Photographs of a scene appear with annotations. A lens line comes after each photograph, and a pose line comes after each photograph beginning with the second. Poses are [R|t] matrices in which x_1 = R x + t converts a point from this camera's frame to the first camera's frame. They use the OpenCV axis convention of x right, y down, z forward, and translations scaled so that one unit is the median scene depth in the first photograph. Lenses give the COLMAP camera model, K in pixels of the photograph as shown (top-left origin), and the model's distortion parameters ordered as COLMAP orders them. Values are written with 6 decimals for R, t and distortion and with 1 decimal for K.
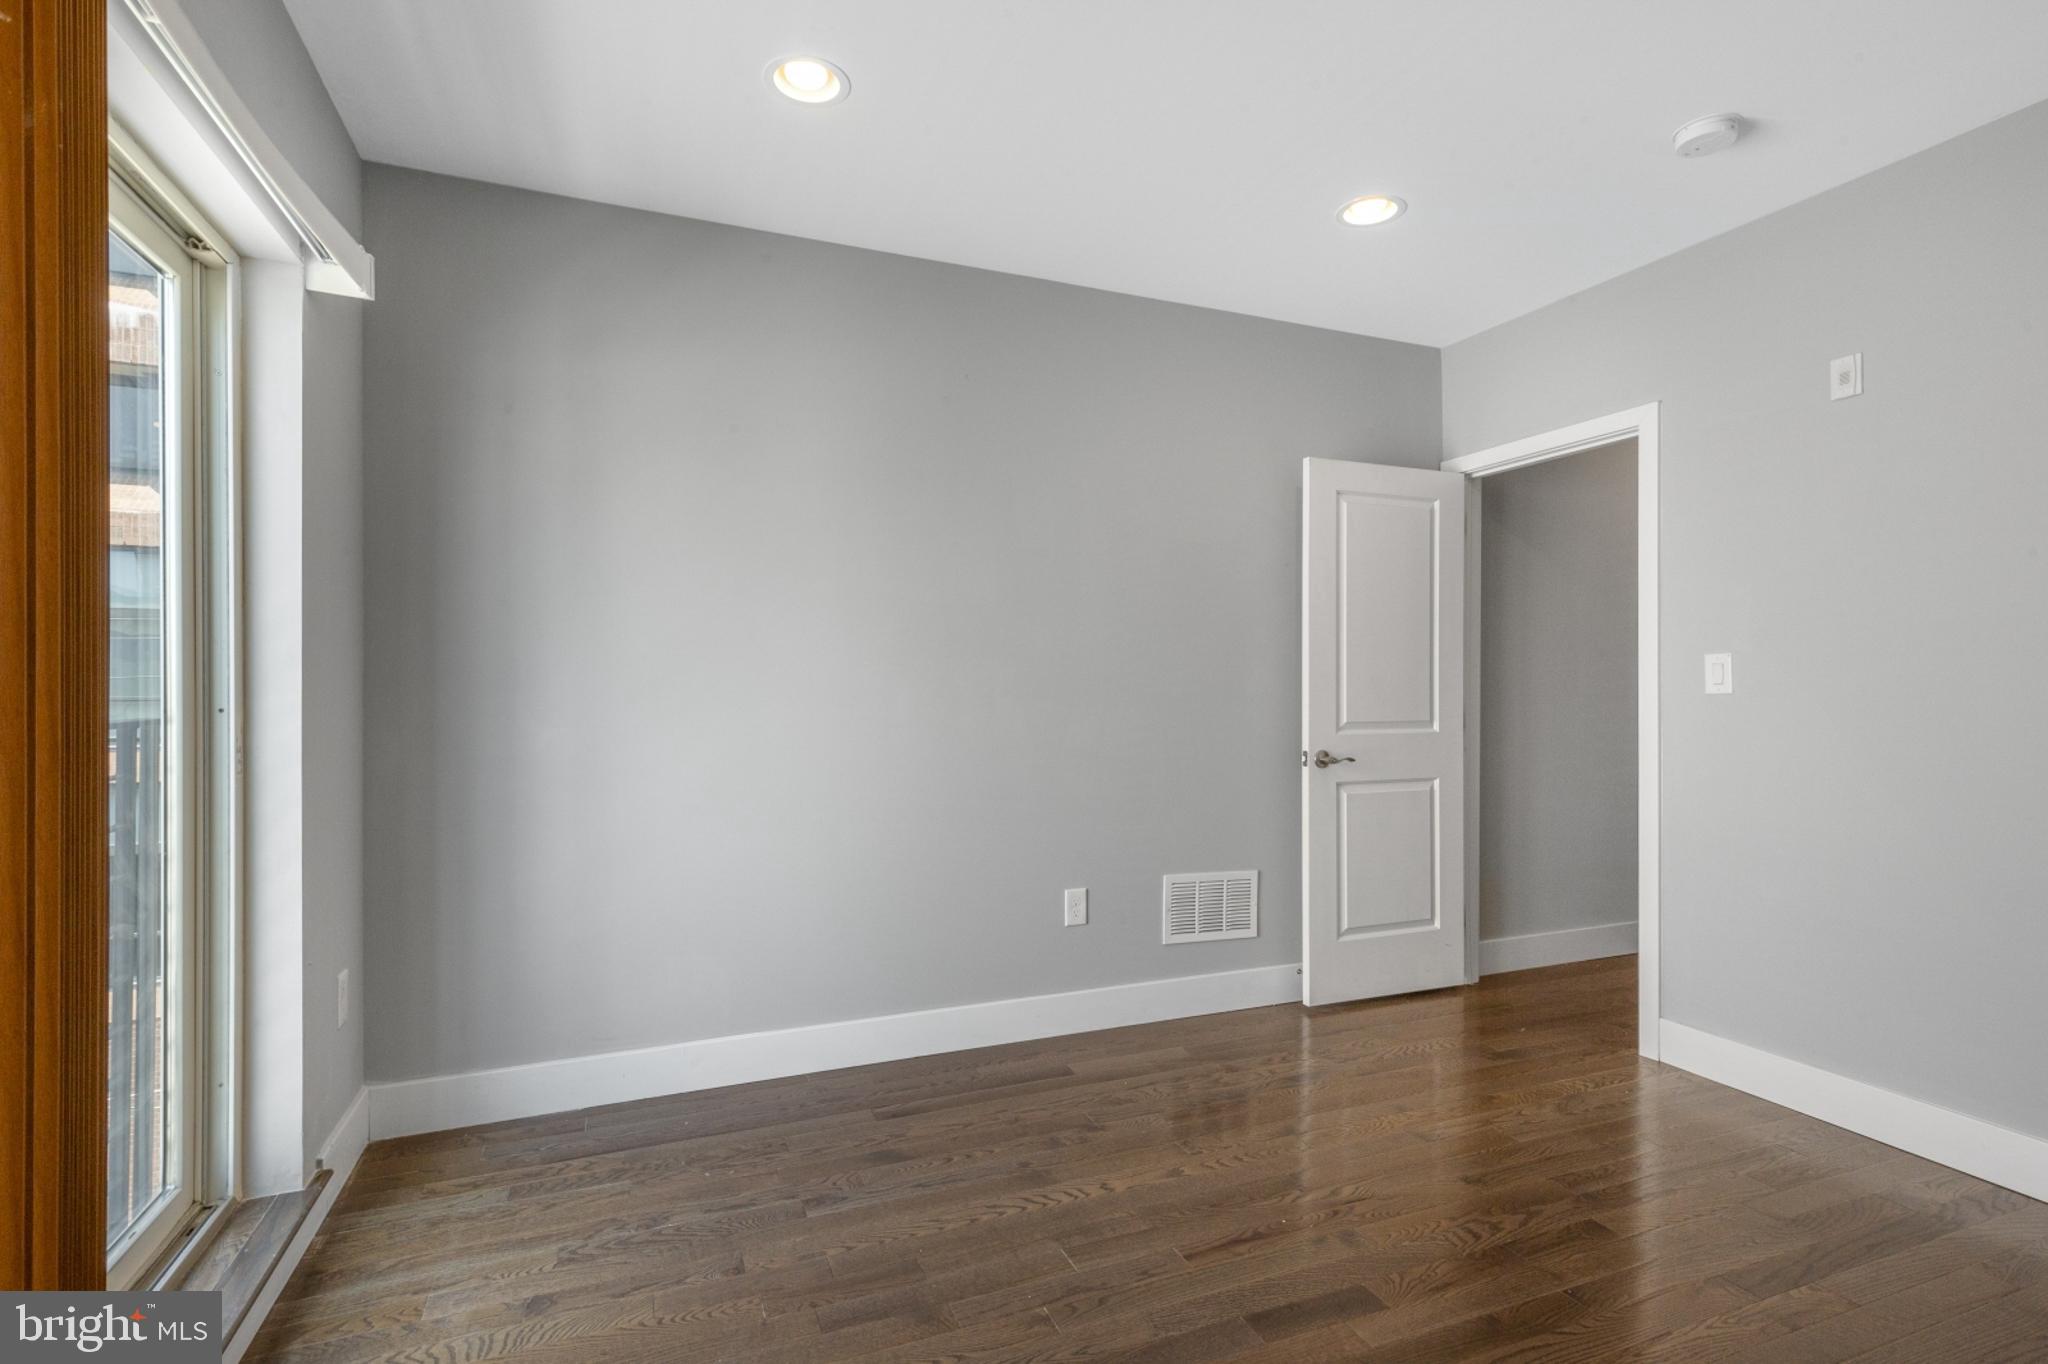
lens RADIAL K [[964.2, 0, 1011.0], [0, 964.2, 636.8], [0, 0, 1]] dist [0.004343, -0.000440]
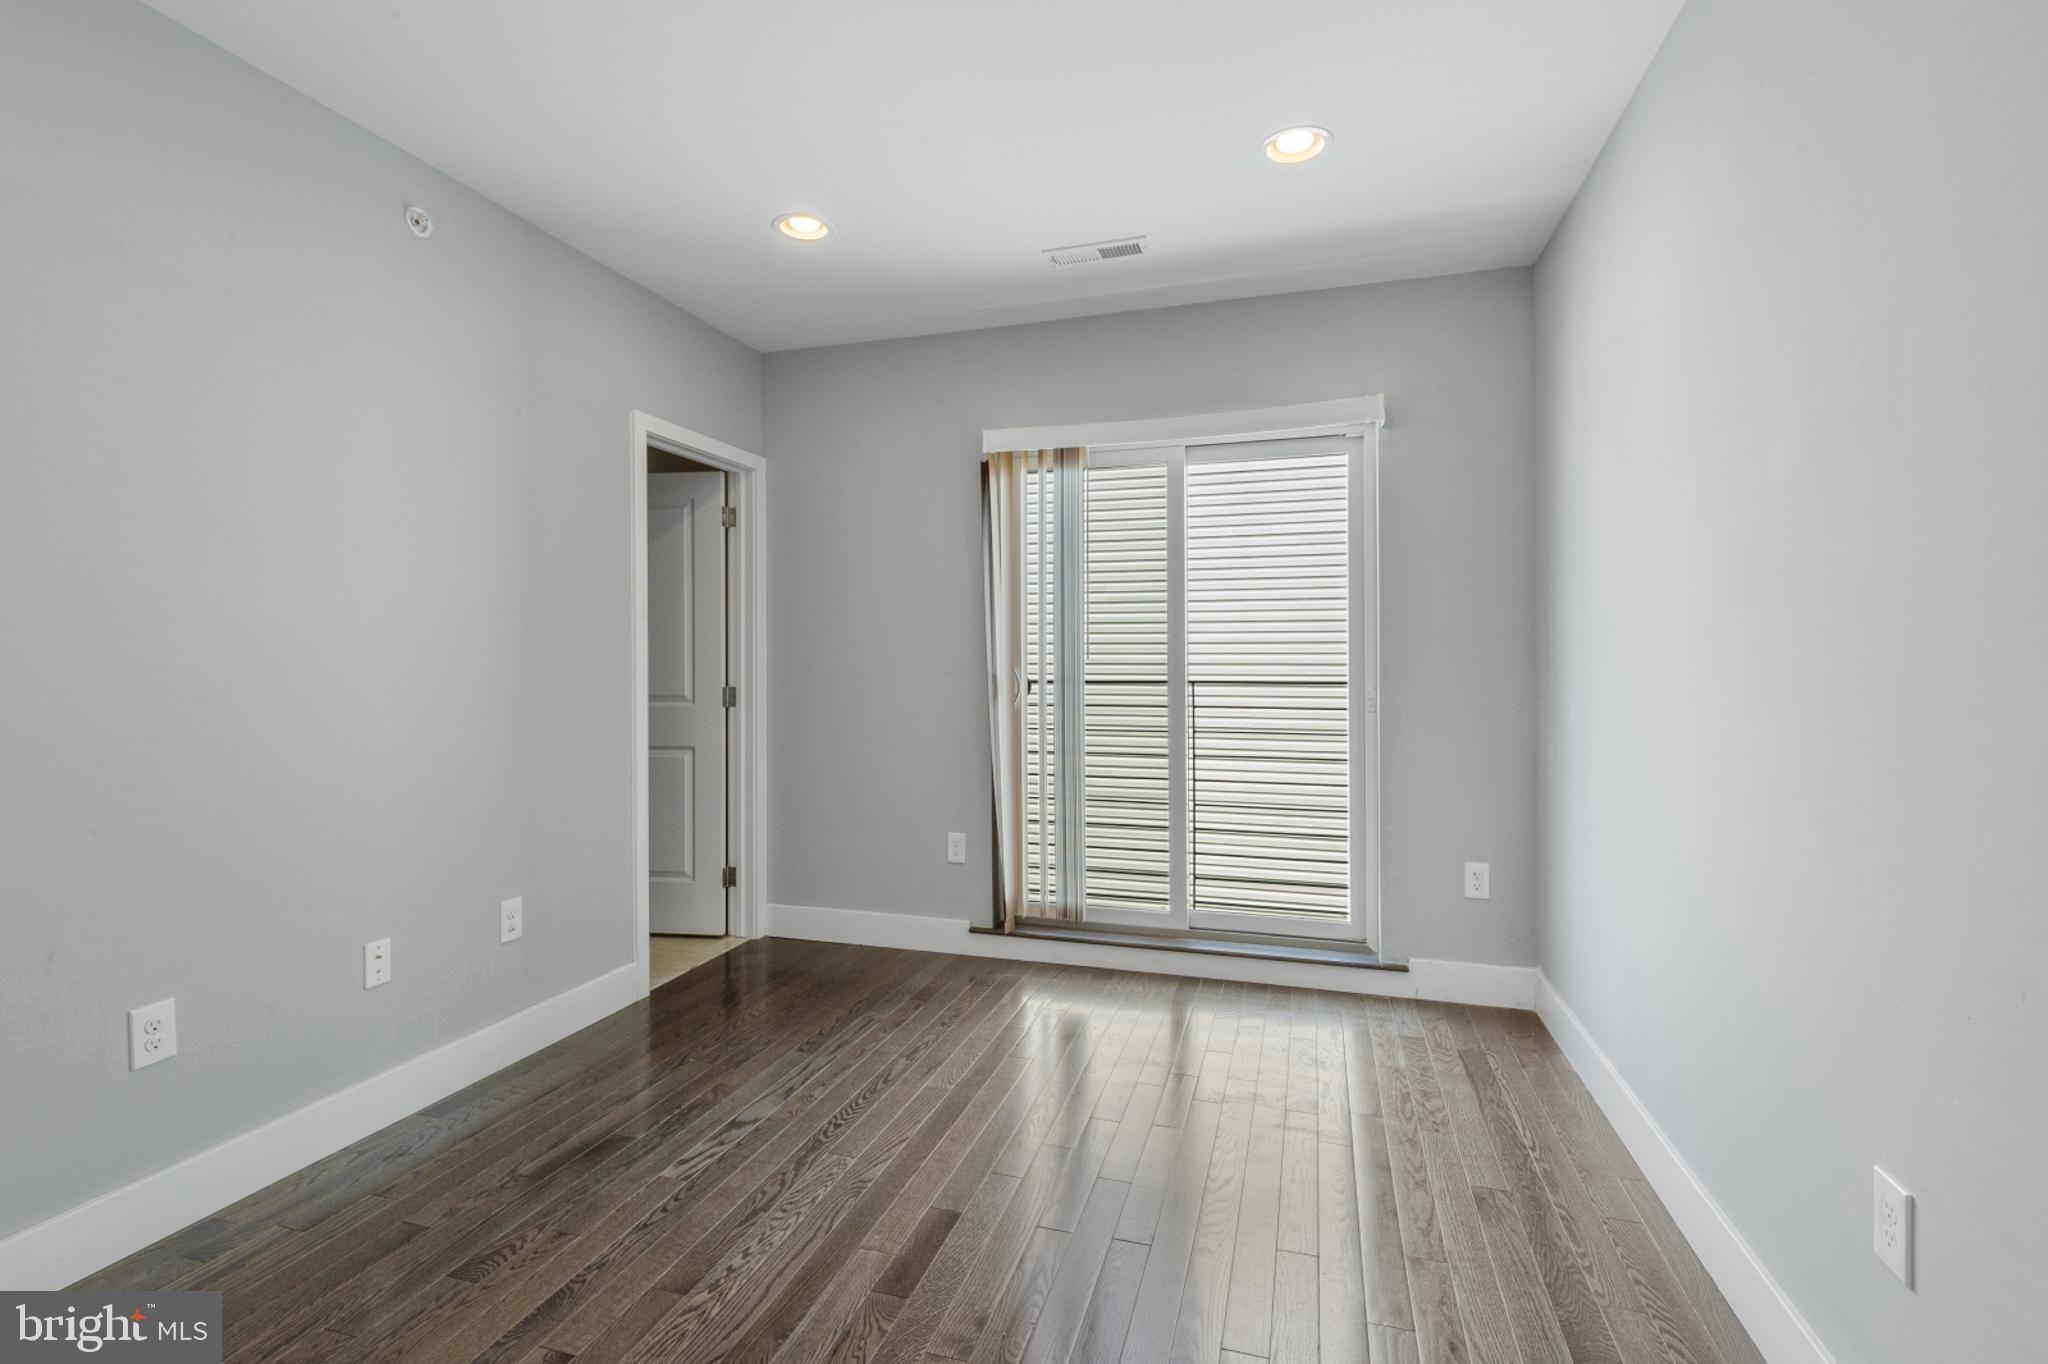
lens RADIAL K [[938.4, 0, 1008.2], [0, 938.4, 667.6], [0, 0, 1]] dist [0.021929, -0.014970]
pose [[-0.640279, 0.001890, -0.768140, 0.792856], [0.044531, 0.998407, -0.034662, 0.076065], [0.766850, -0.056399, -0.639343, 1.338273]]
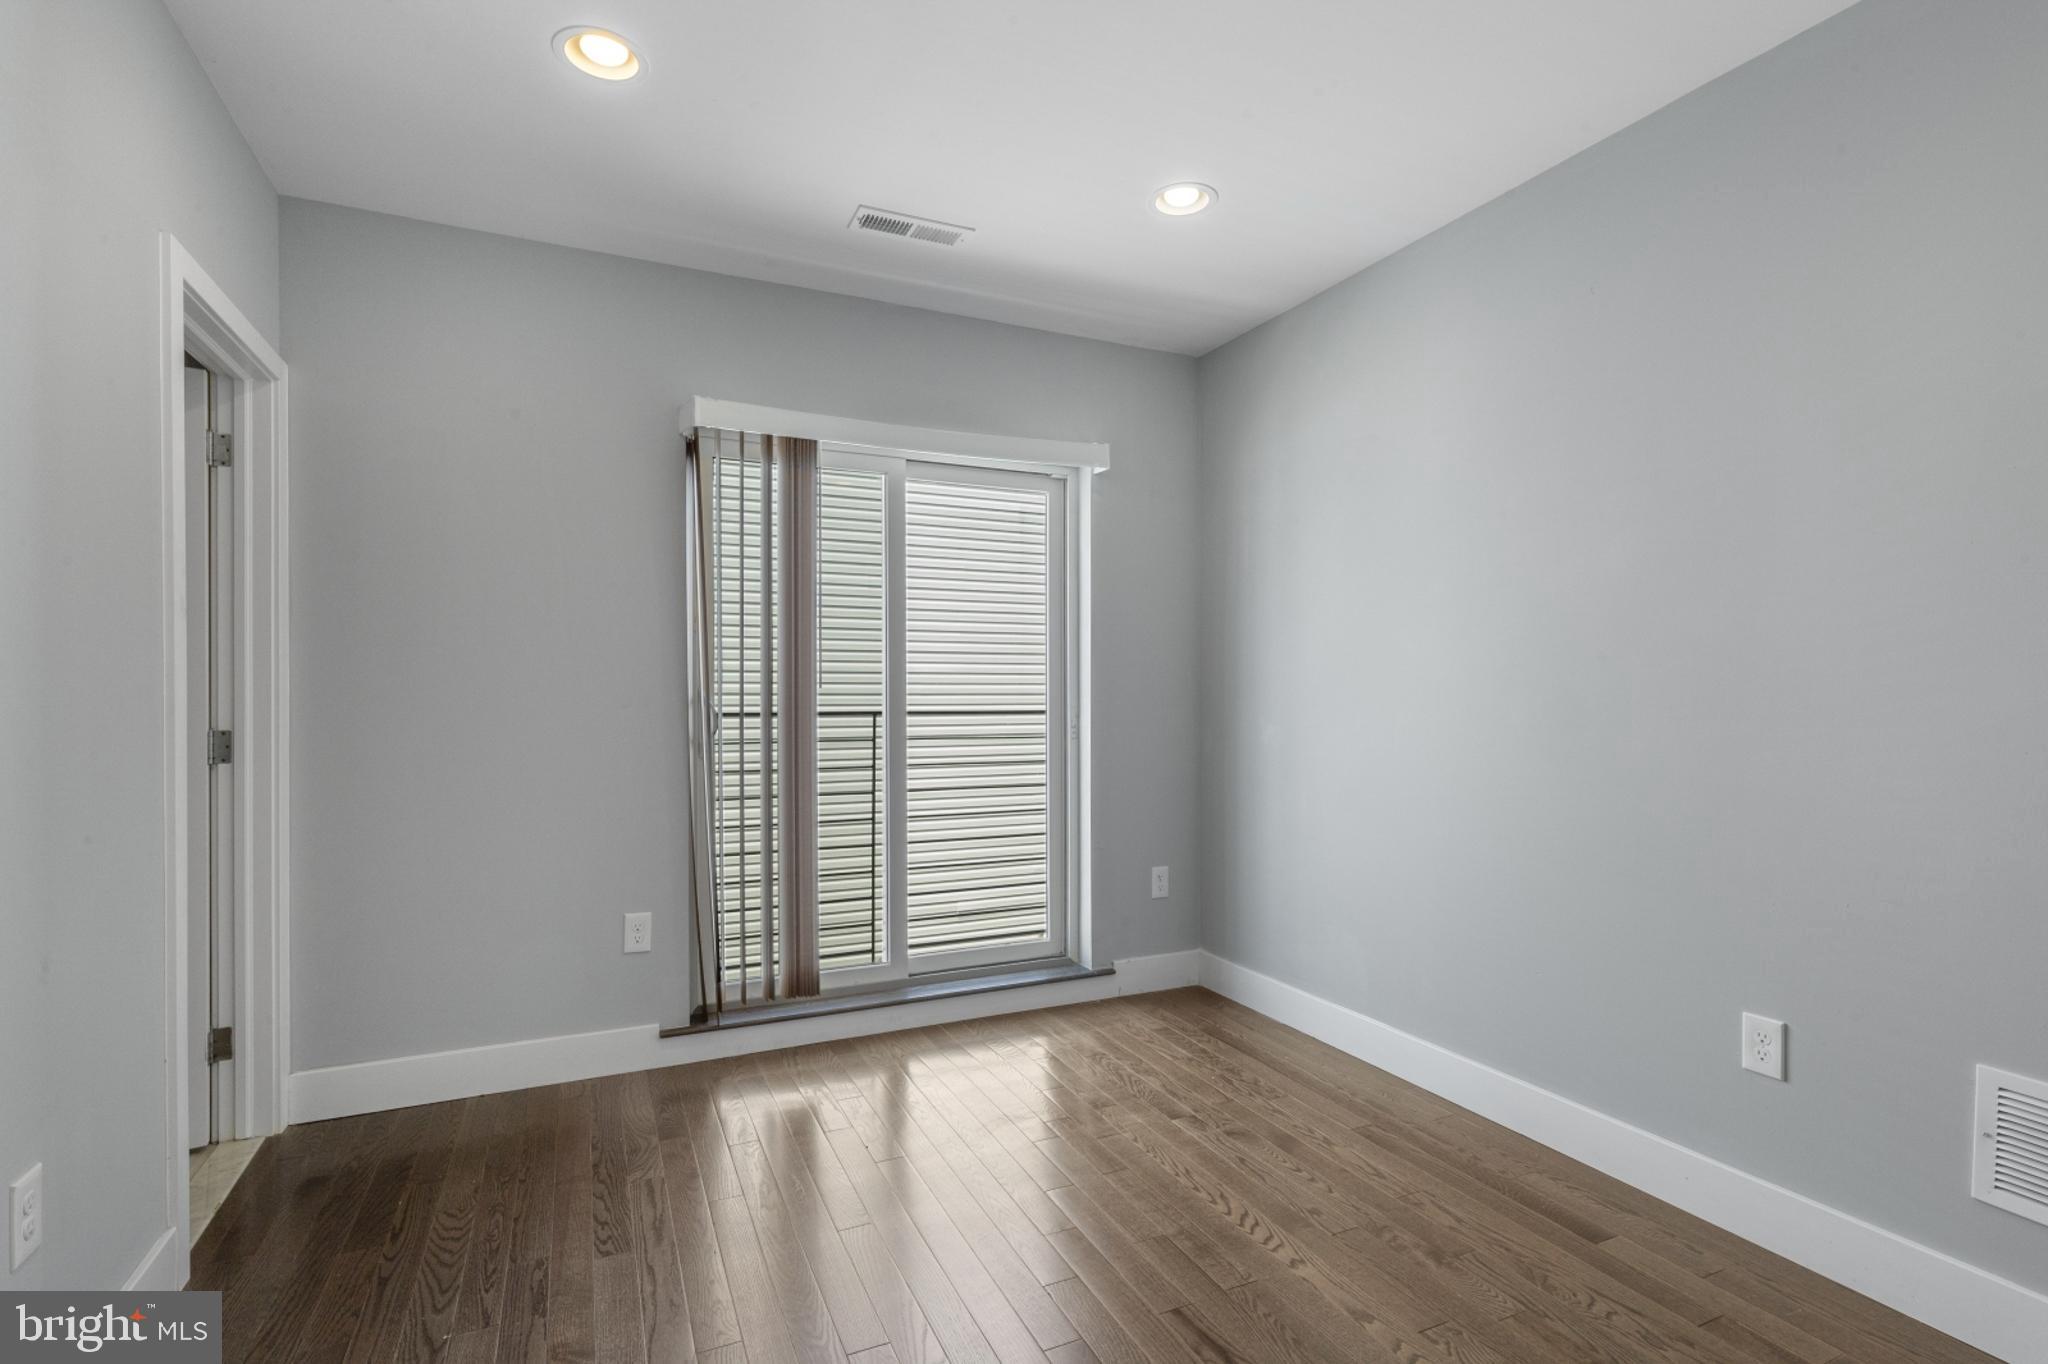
lens RADIAL K [[973.8, 0, 1024.6], [0, 973.8, 688.4], [0, 0, 1]] dist [0.004418, -0.000387]
pose [[0.044639, -0.003307, -0.998998, 0.913454], [0.056650, 0.998394, -0.000773, 0.035267], [0.997396, -0.056559, 0.044755, 0.700042]]
